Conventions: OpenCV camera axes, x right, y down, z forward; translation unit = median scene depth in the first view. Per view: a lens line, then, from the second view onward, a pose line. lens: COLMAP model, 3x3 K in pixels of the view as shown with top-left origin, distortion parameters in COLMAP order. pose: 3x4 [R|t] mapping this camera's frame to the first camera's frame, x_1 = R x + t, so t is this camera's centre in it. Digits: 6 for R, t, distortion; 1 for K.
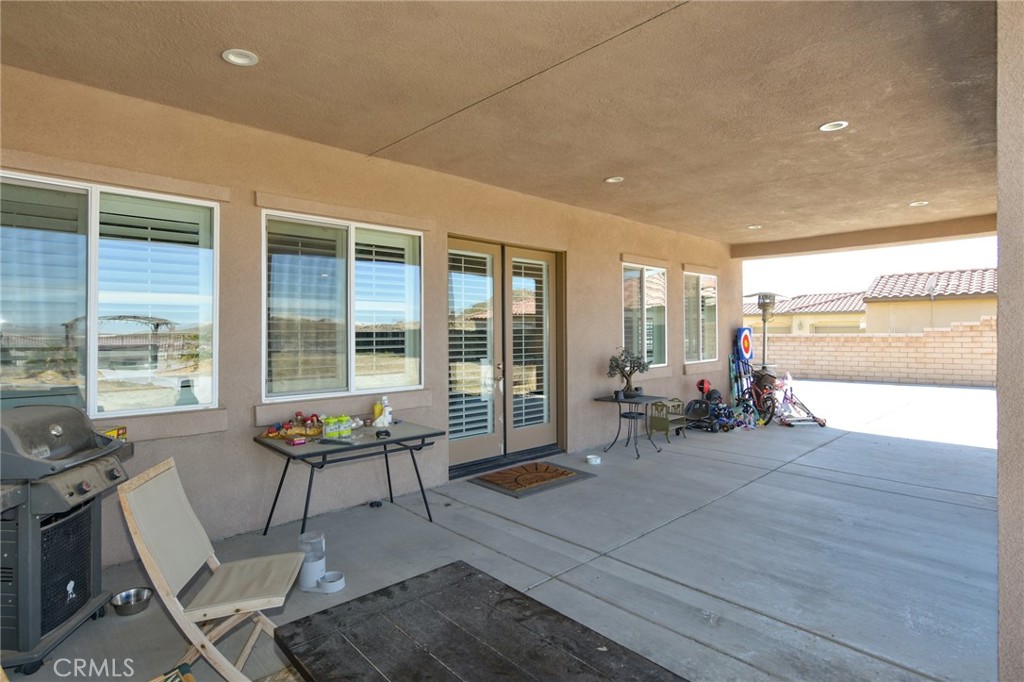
lens RADIAL K [[513.7, 0, 517.6], [0, 513.7, 334.5], [0, 0, 1]] dist [-0.020325, 0.008035]
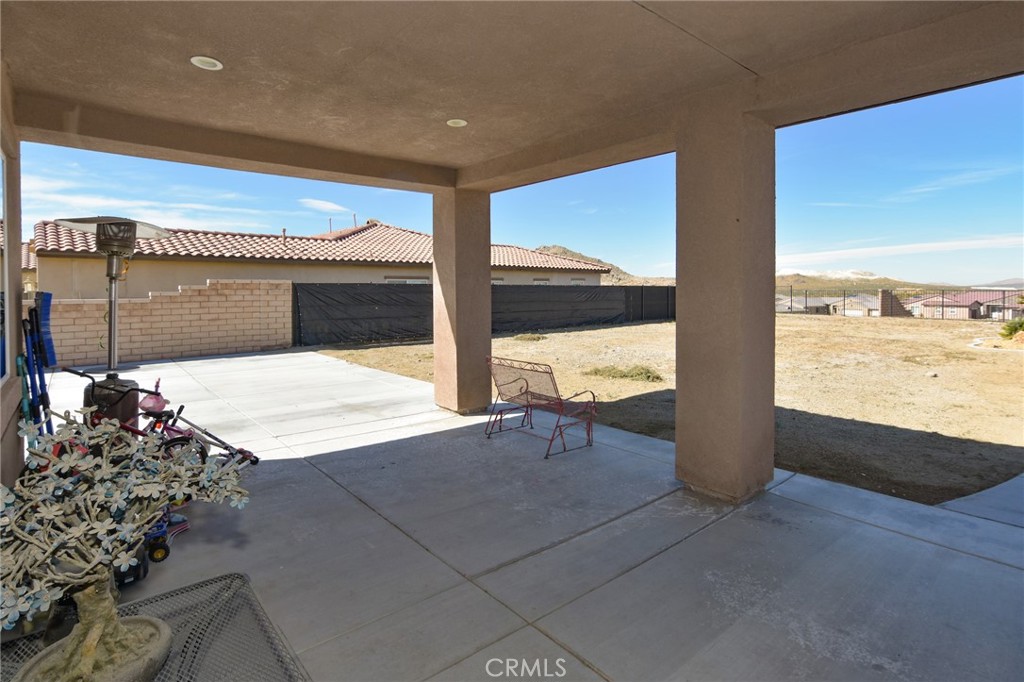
lens RADIAL K [[513.7, 0, 502.9], [0, 513.7, 304.4], [0, 0, 1]] dist [-0.020325, 0.008035]
pose [[0.082324, -0.020250, 0.996400, 0.028376], [0.008645, 0.999770, 0.019604, -0.004023], [-0.996568, 0.007000, 0.082480, 0.375931]]
